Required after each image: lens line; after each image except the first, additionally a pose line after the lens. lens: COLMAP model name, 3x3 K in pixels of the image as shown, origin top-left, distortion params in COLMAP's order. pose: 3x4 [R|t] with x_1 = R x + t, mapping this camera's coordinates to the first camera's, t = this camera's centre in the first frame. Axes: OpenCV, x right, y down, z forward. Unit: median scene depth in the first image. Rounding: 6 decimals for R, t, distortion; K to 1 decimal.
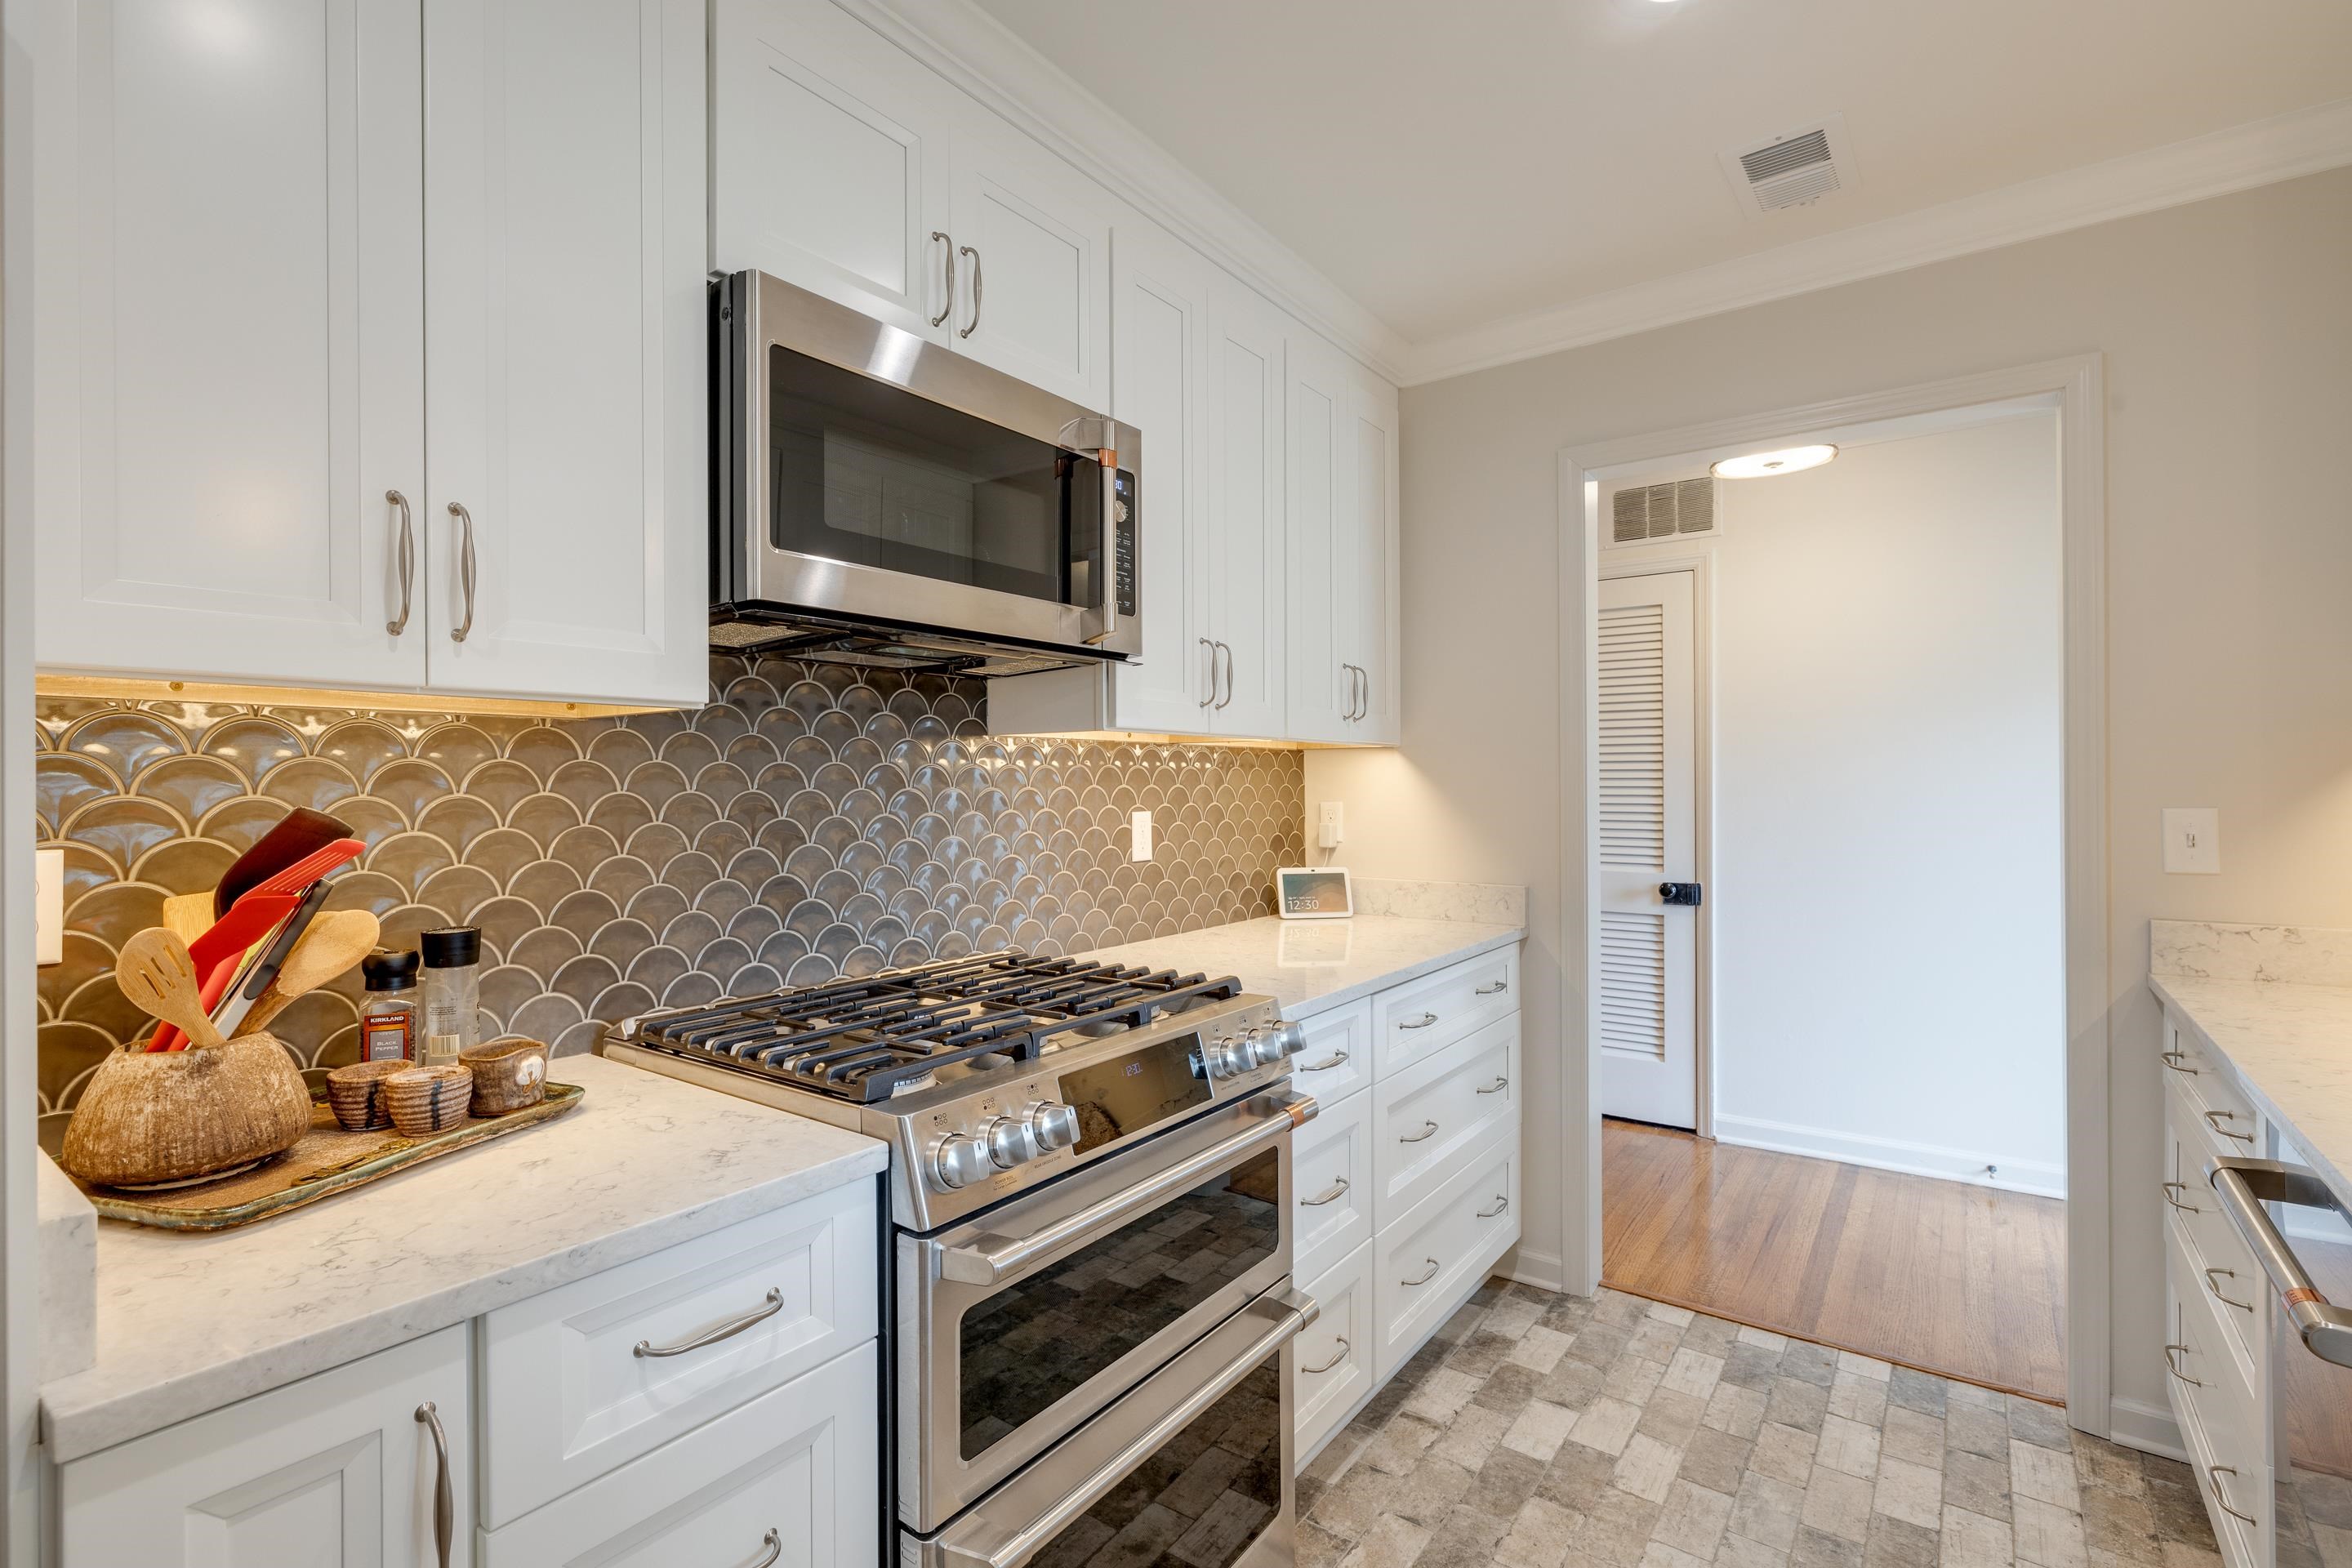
lens RADIAL K [[1044.4, 0, 1176.0], [0, 1044.4, 784.0], [0, 0, 1]] dist [-0.005132, 0.000899]
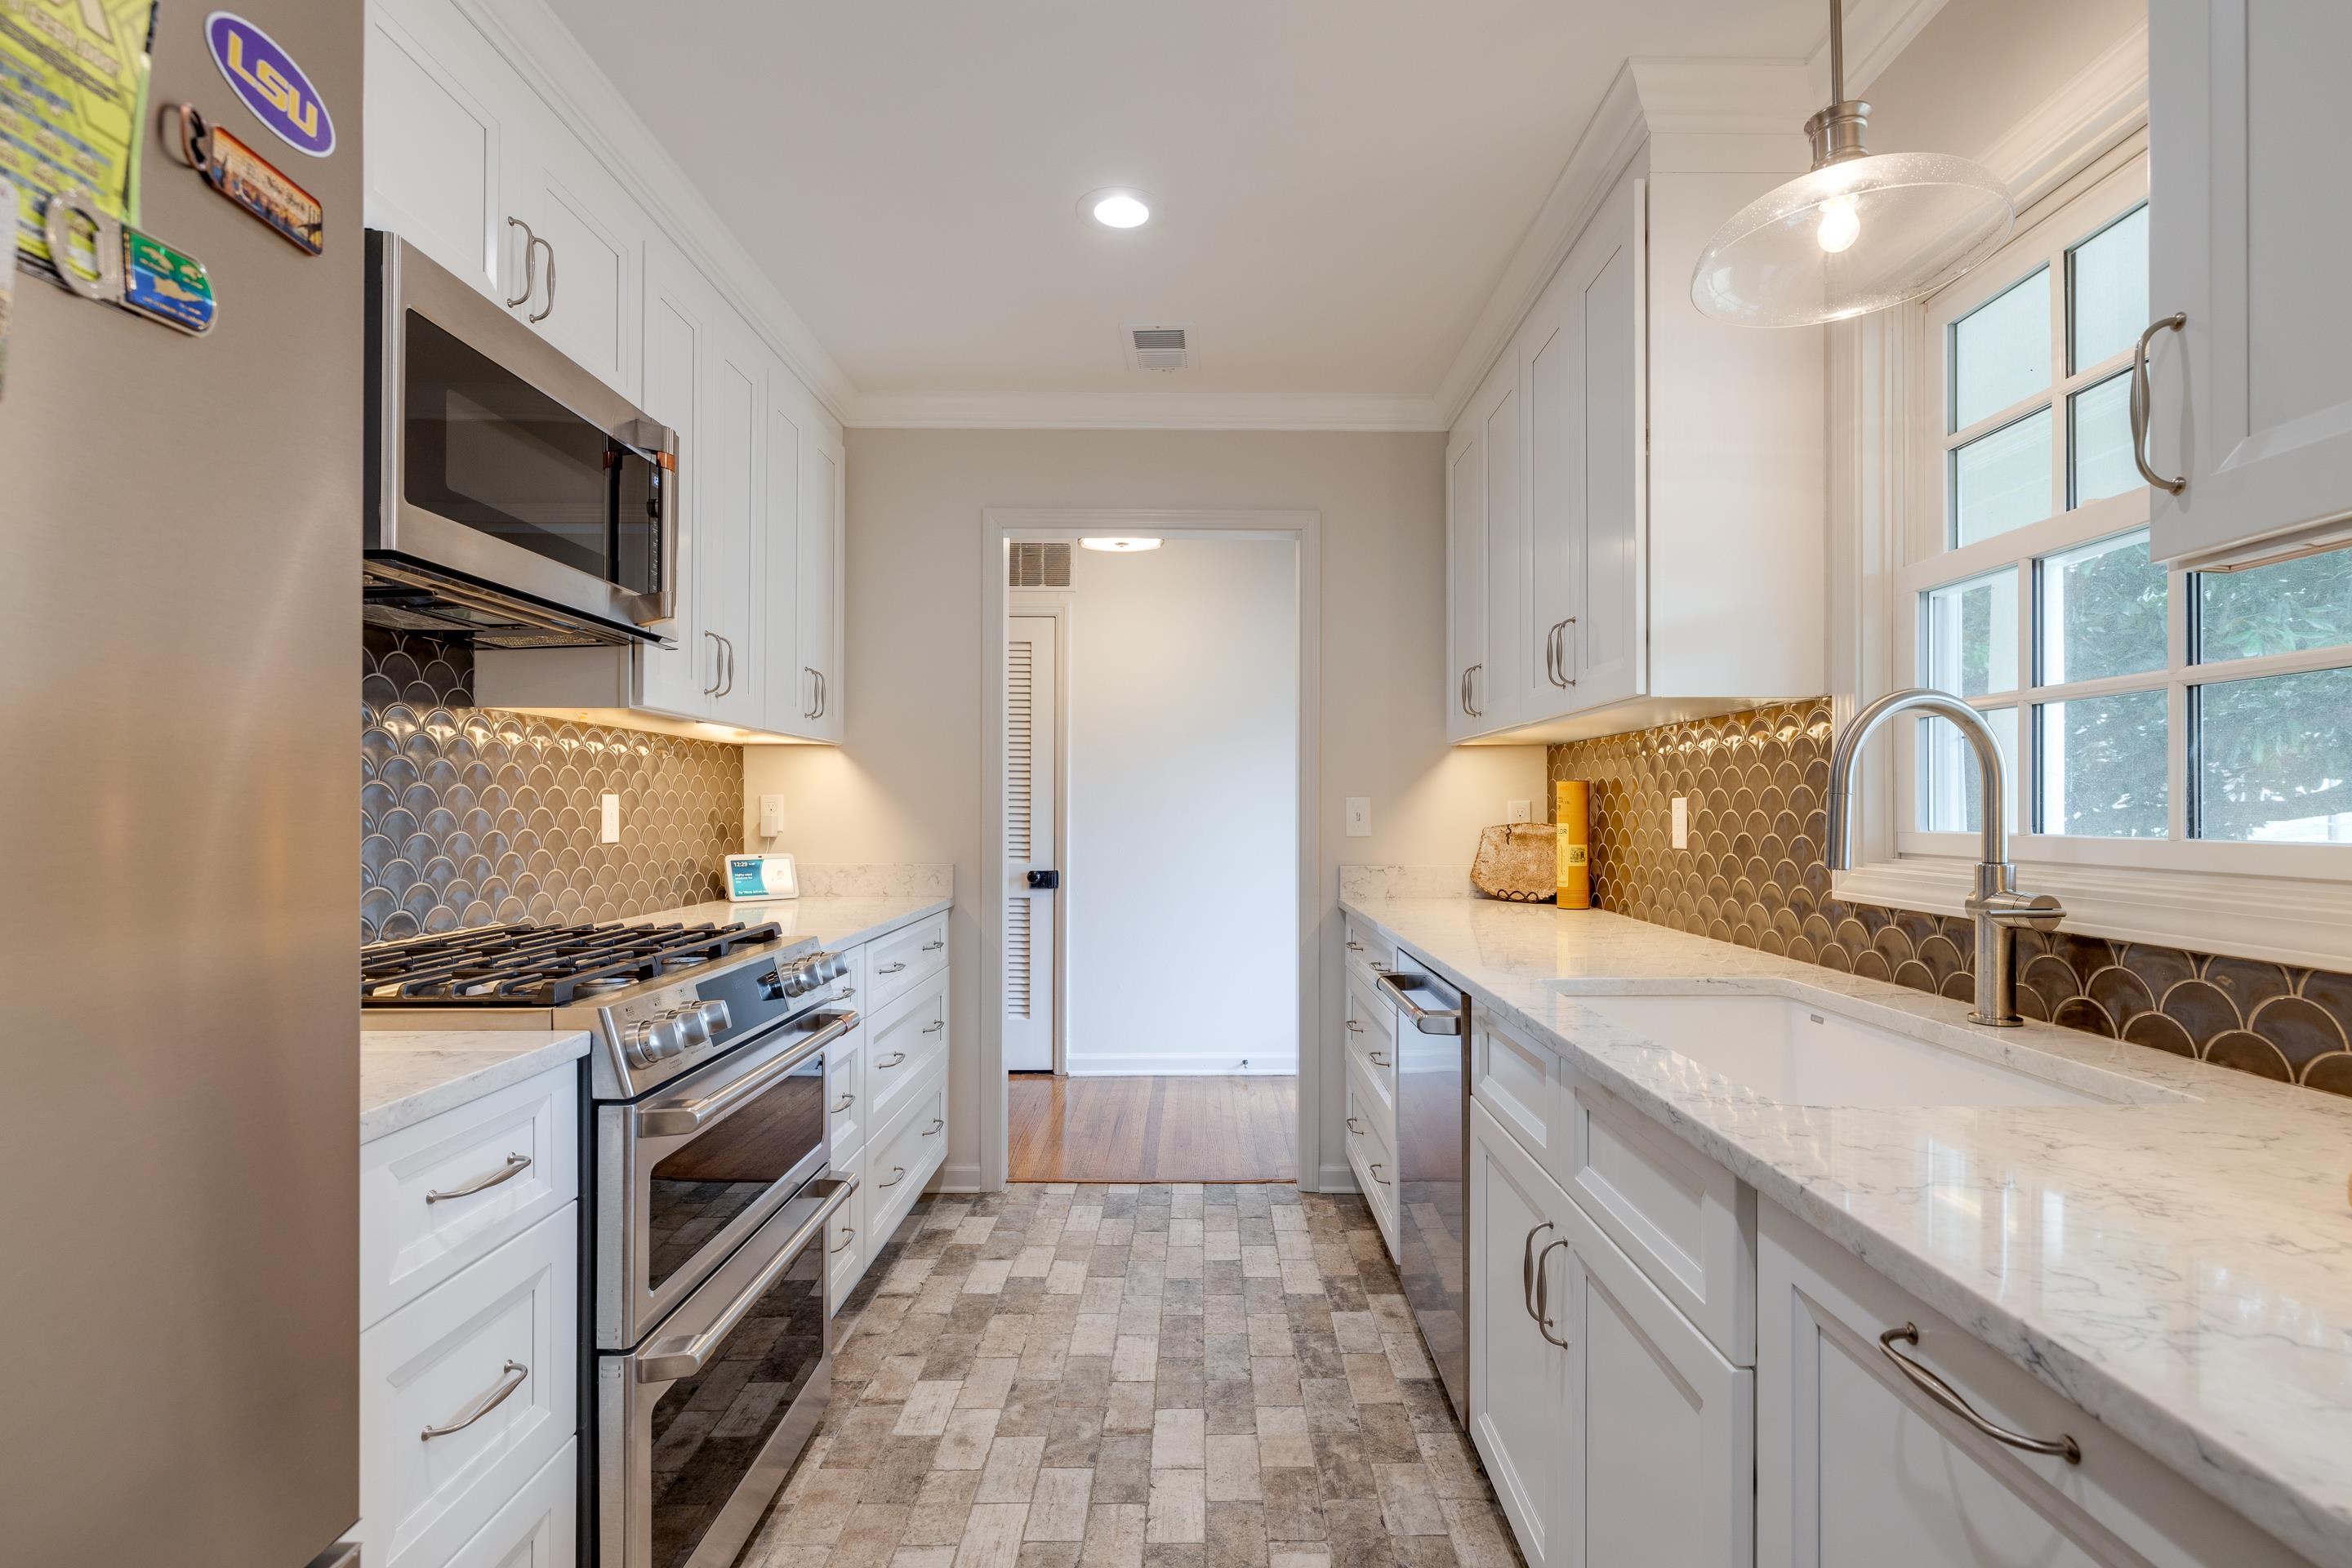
lens RADIAL K [[998.7, 0, 1160.8], [0, 998.7, 785.5], [0, 0, 1]] dist [0.000073, 0.000092]
pose [[0.827816, 0.019208, 0.560671, -0.162745], [-0.012217, 0.999794, -0.016213, 0.032556], [-0.560867, 0.006571, 0.827880, -0.128320]]
